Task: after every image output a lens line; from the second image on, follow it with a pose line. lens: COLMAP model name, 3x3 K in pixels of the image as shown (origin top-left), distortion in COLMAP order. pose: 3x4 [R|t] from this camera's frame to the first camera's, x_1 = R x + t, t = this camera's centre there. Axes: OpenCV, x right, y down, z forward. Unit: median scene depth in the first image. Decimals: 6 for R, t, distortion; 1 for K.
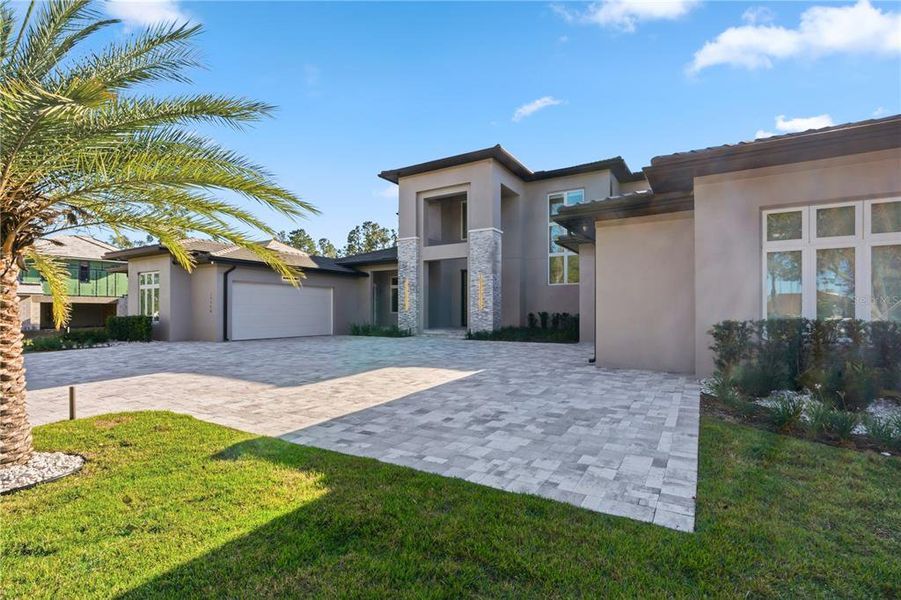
lens RADIAL K [[410.9, 0, 453.5], [0, 410.9, 305.6], [0, 0, 1]] dist [-0.004729, 0.000826]
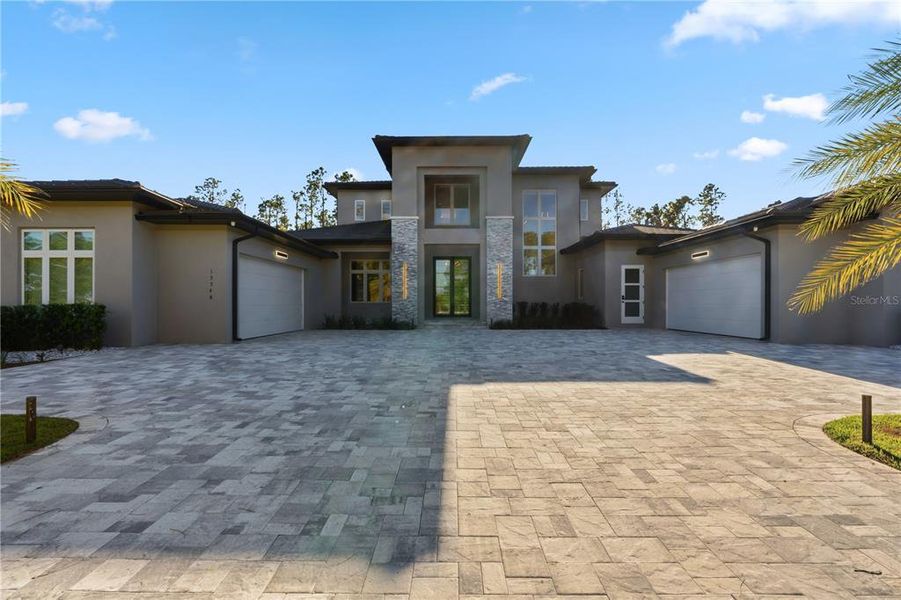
lens RADIAL K [[410.9, 0, 451.1], [0, 410.9, 299.5], [0, 0, 1]] dist [-0.004729, 0.000826]
pose [[0.861910, 0.005737, 0.507028, -0.477586], [-0.007976, 0.999966, 0.002245, 0.010123], [-0.506998, -0.005980, 0.861927, 0.191327]]
